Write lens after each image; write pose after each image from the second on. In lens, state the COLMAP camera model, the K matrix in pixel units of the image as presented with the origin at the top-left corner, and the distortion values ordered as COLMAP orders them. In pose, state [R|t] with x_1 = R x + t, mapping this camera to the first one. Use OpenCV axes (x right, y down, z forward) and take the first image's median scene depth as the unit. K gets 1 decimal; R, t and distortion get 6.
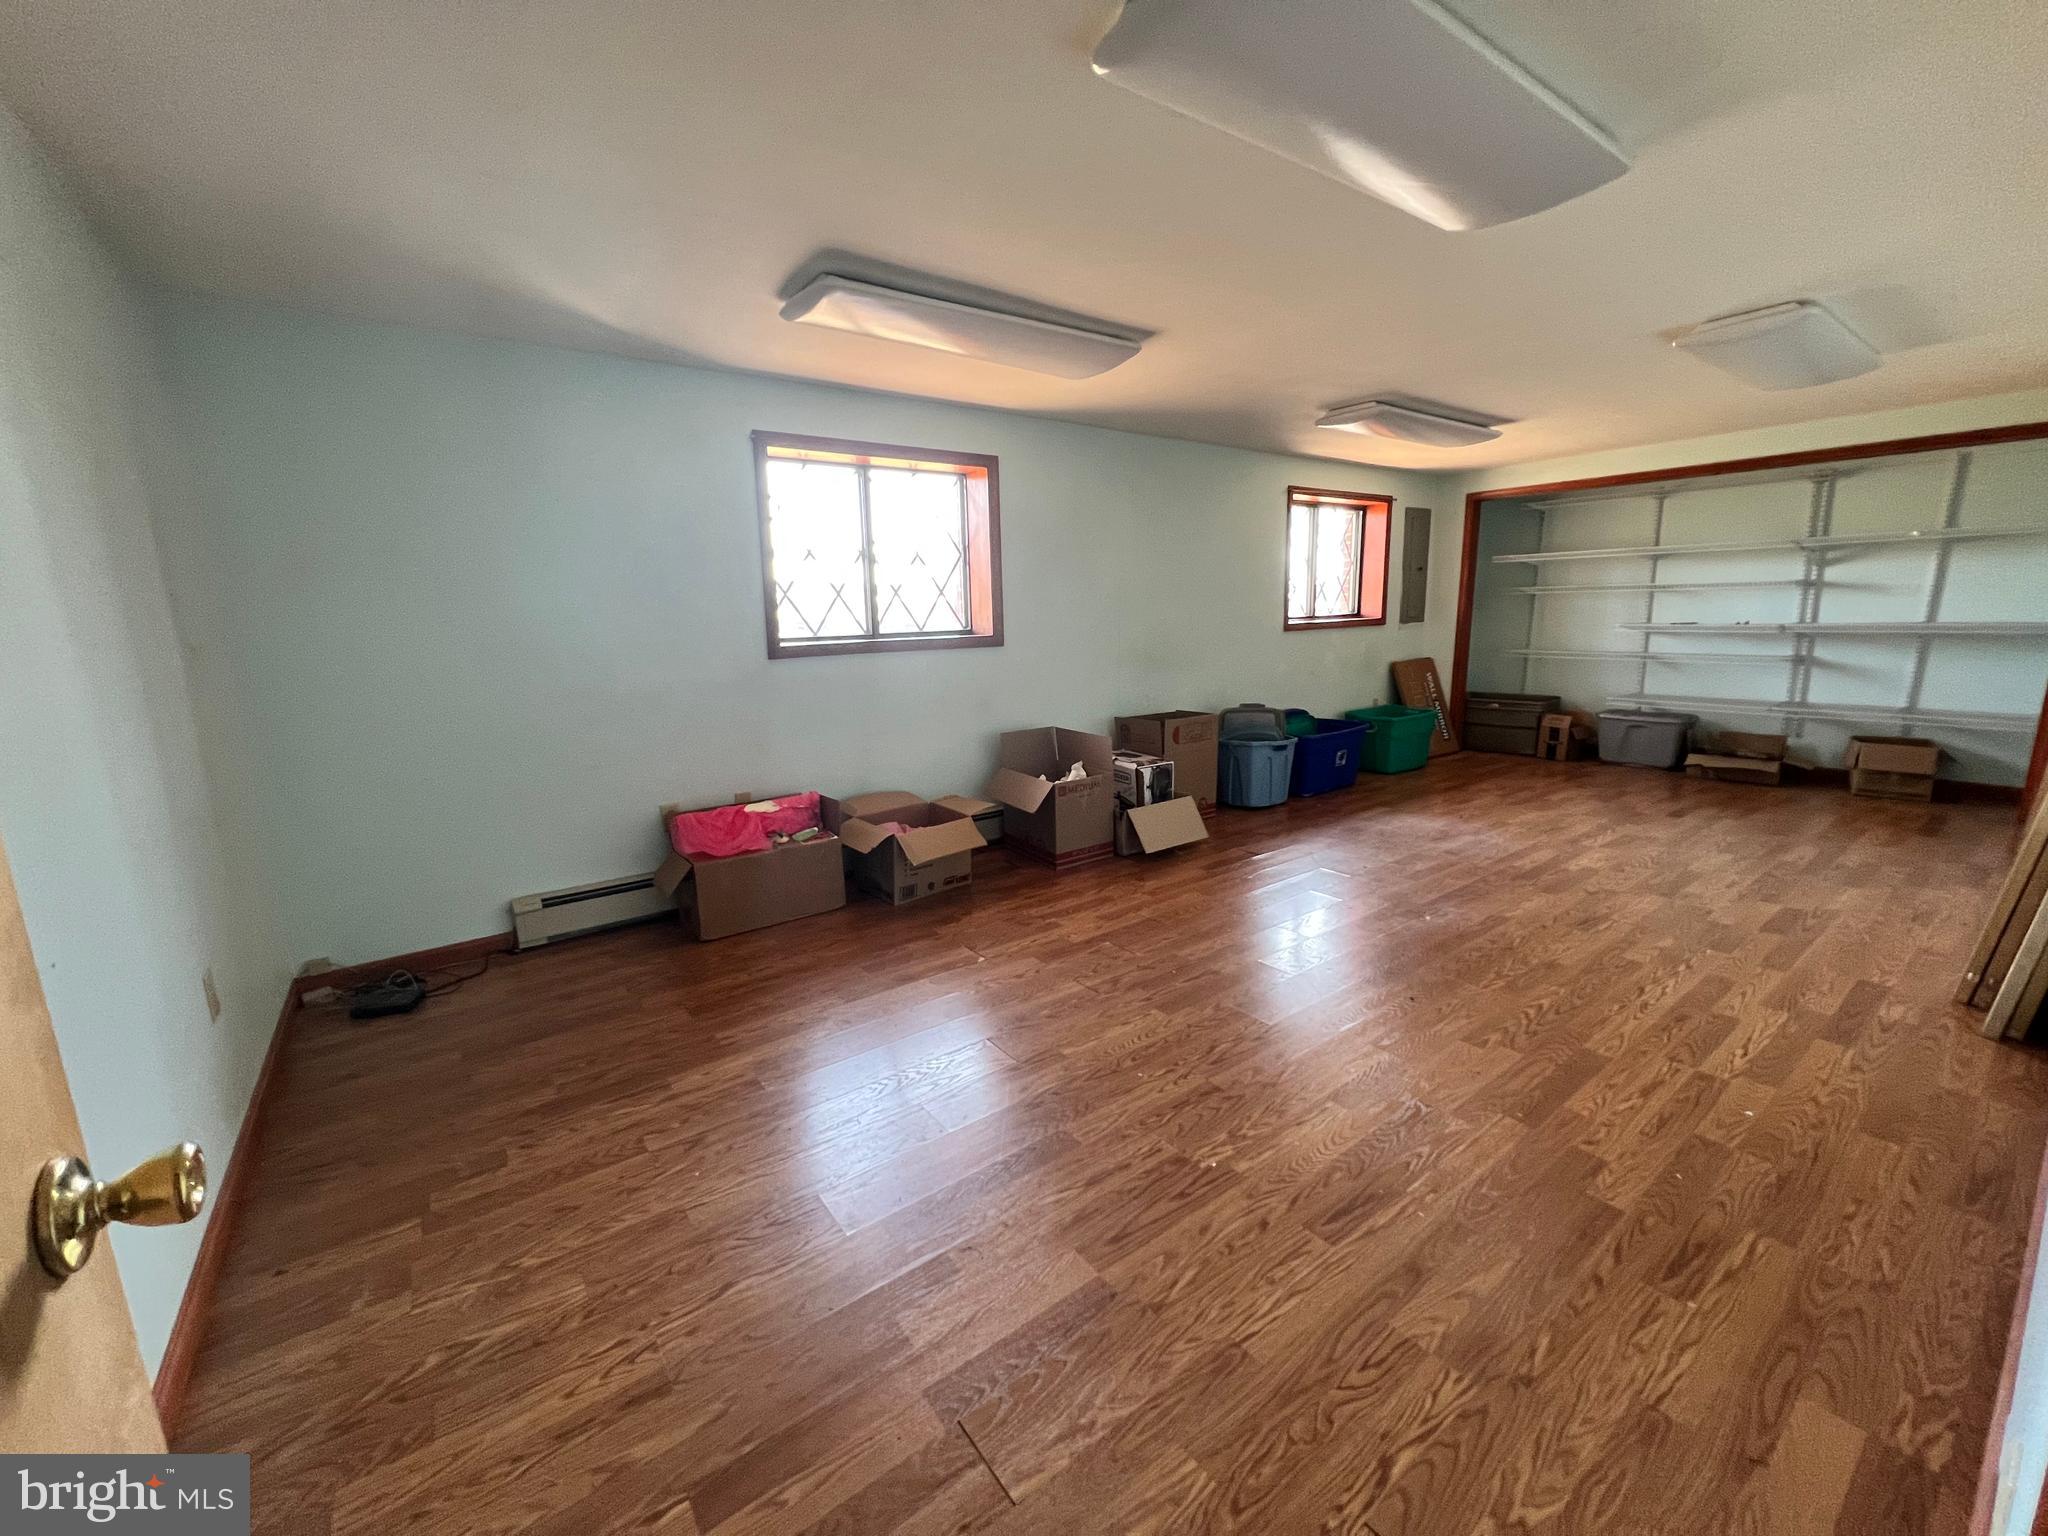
lens RADIAL K [[816.8, 0, 1017.5], [0, 816.8, 769.7], [0, 0, 1]] dist [-0.001005, 0.000048]
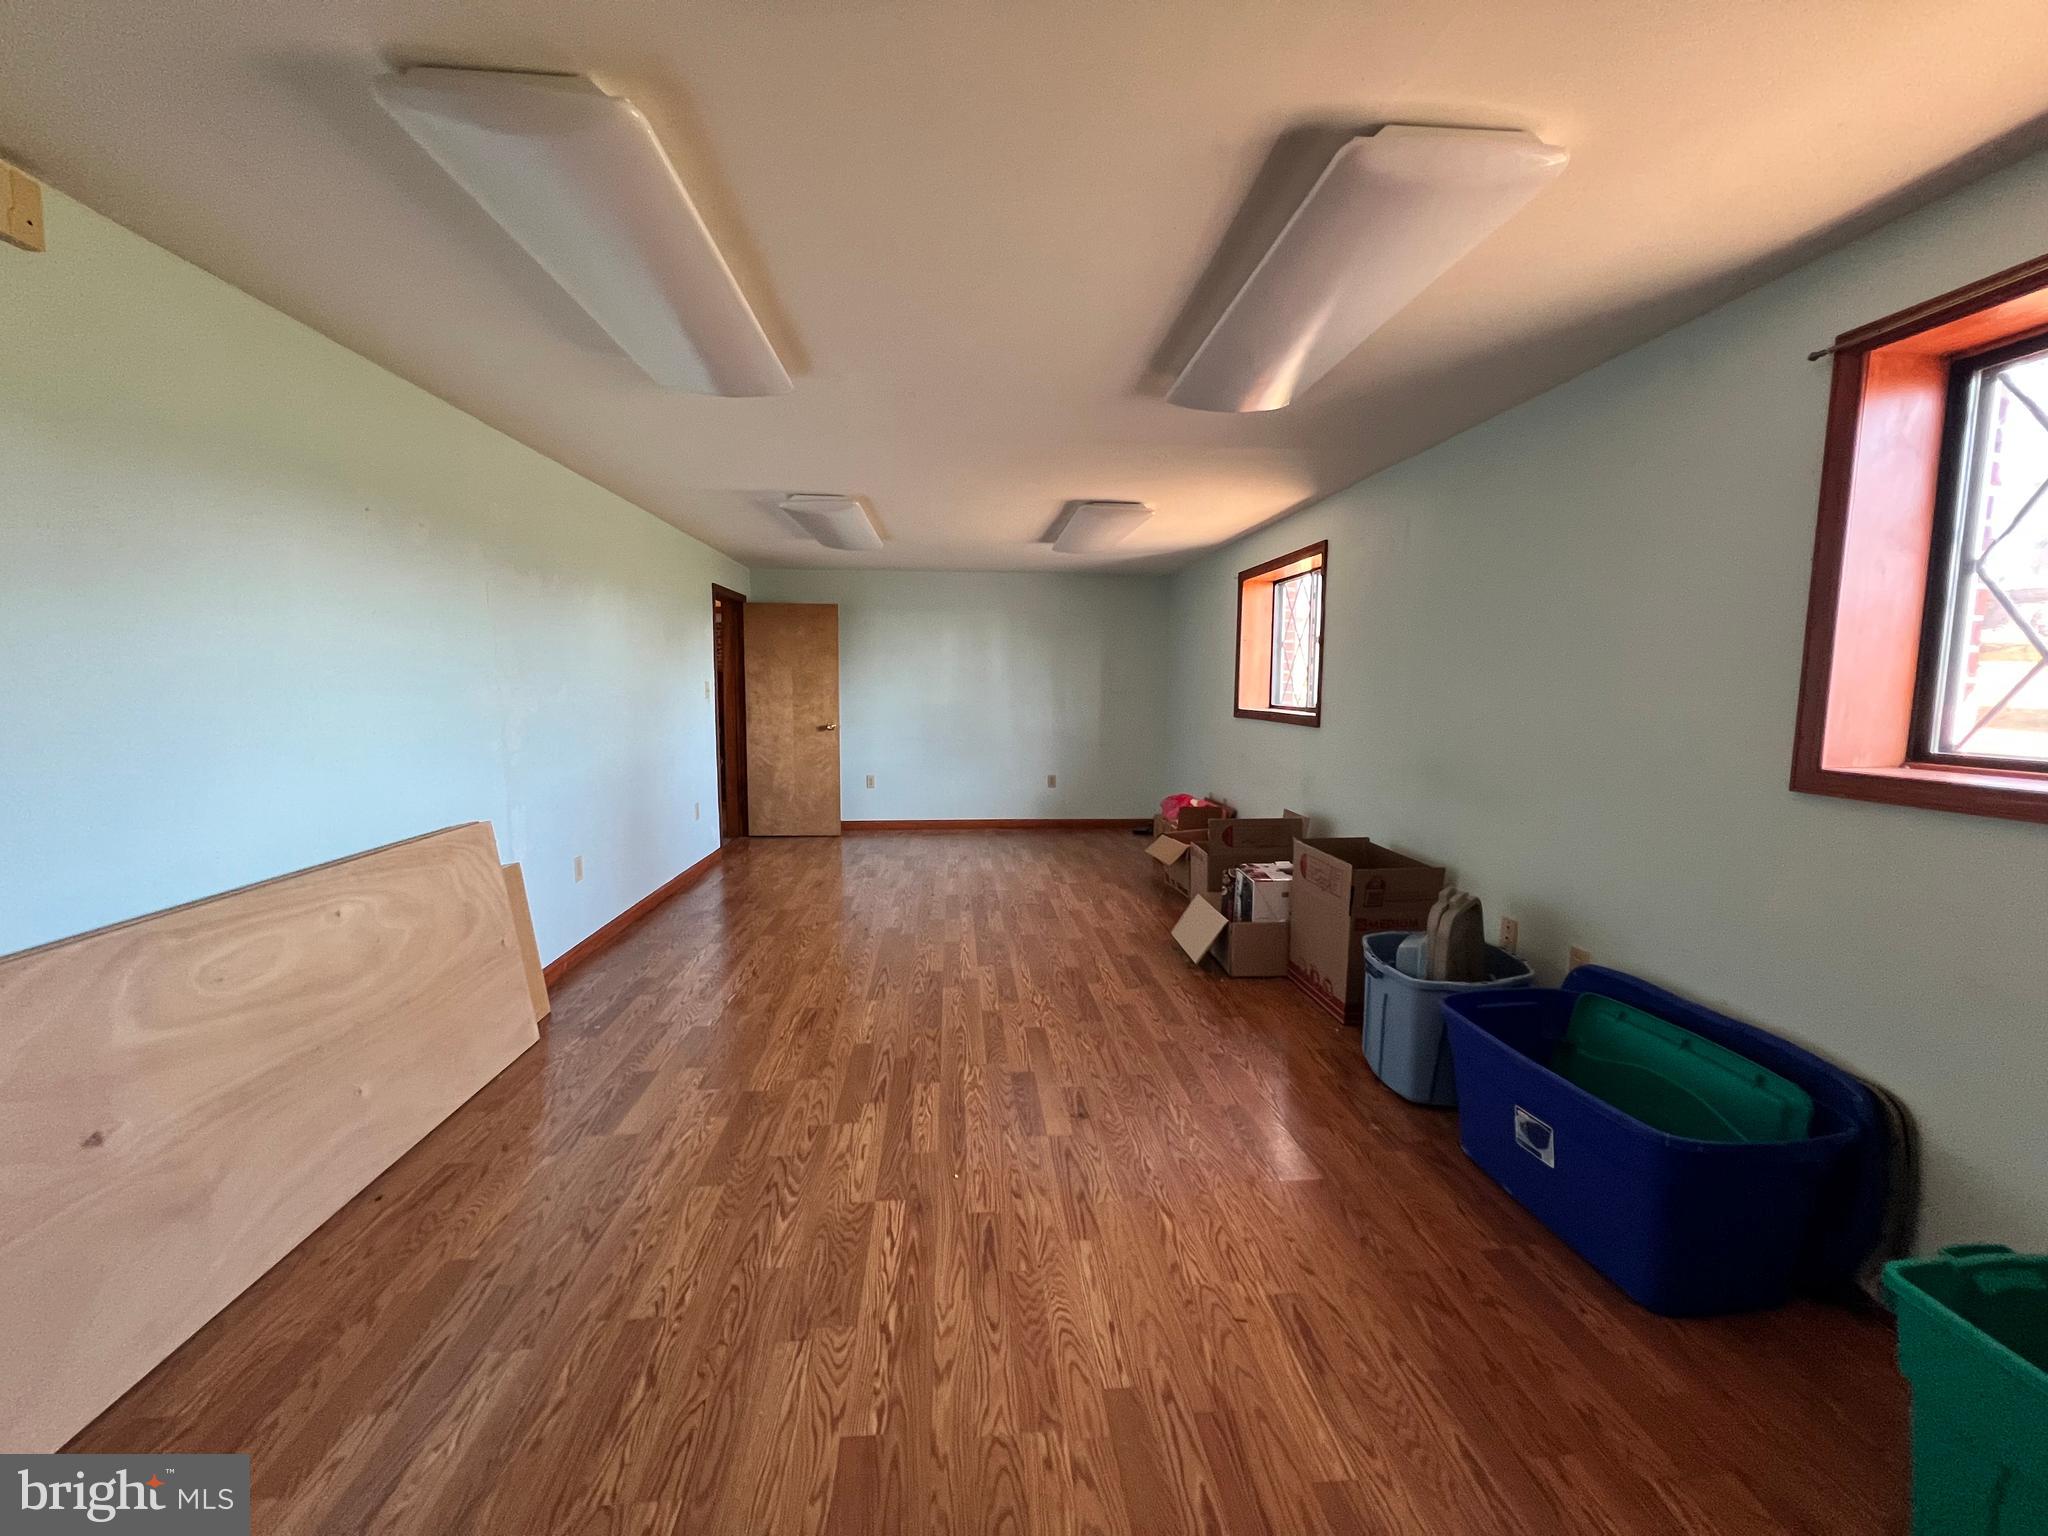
lens RADIAL K [[816.8, 0, 1032.4], [0, 816.8, 770.1], [0, 0, 1]] dist [-0.001005, 0.000048]
pose [[-0.516181, 0.113208, -0.848965, 0.857695], [-0.155935, 0.962237, 0.223124, -0.229808], [0.842165, 0.247556, -0.479035, 1.022131]]
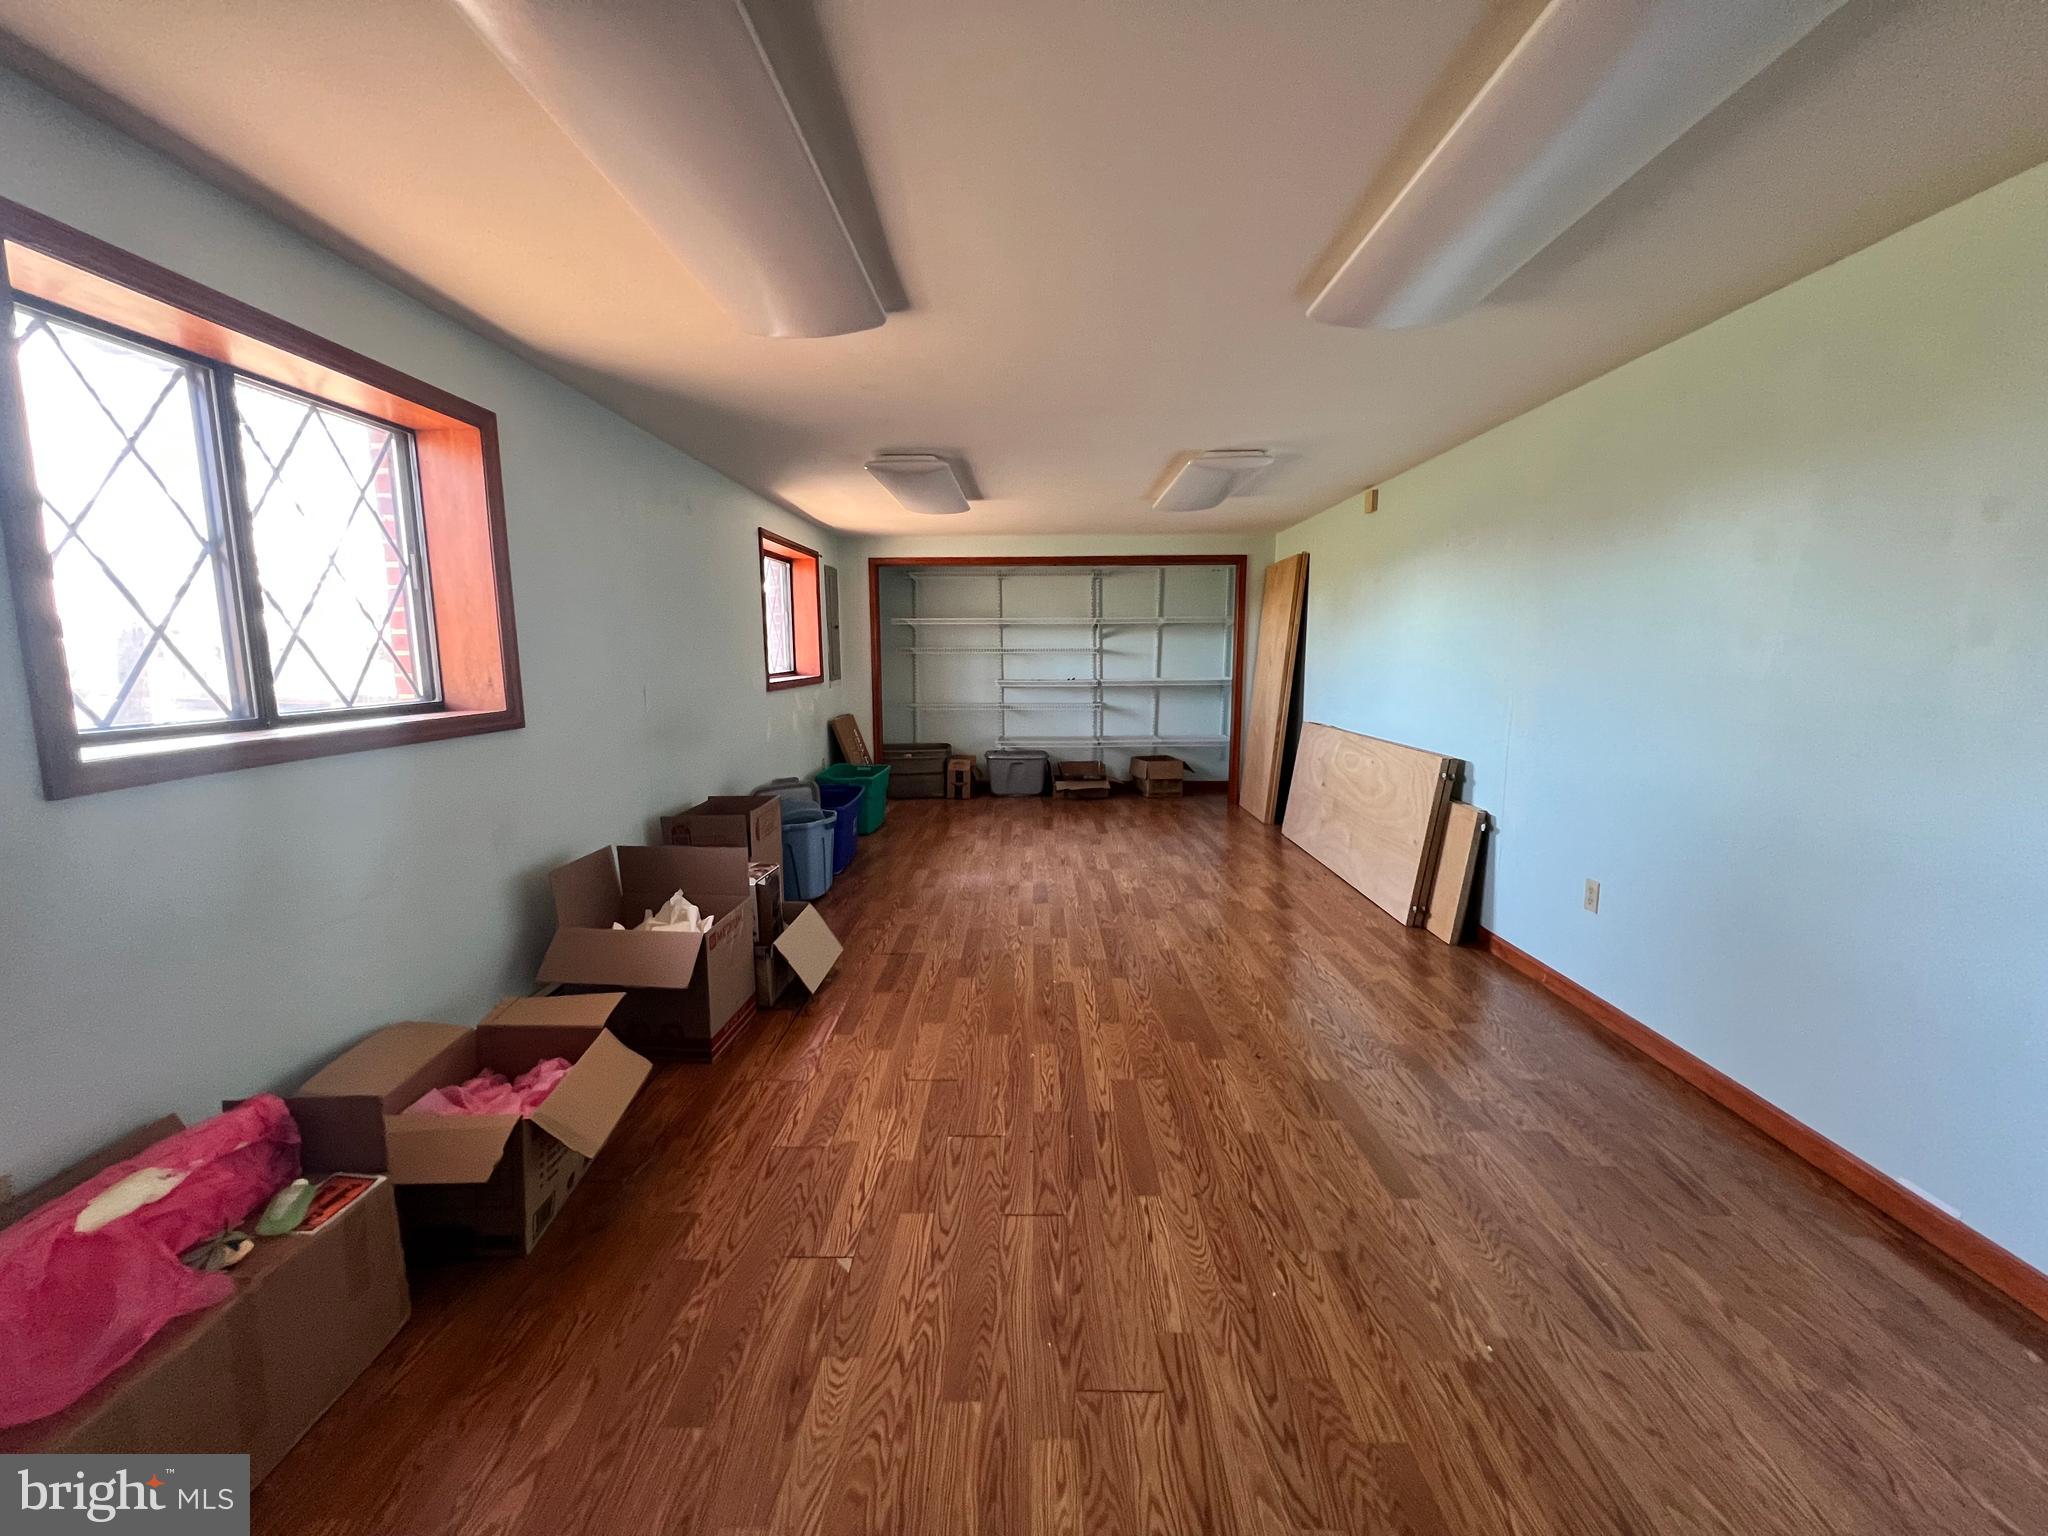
lens RADIAL K [[816.8, 0, 1029.2], [0, 816.8, 770.0], [0, 0, 1]] dist [-0.001005, 0.000048]
pose [[0.600458, -0.093898, 0.794124, -0.233348], [0.143213, 0.989653, 0.008731, -0.061275], [-0.786728, 0.108486, 0.607693, 0.293044]]
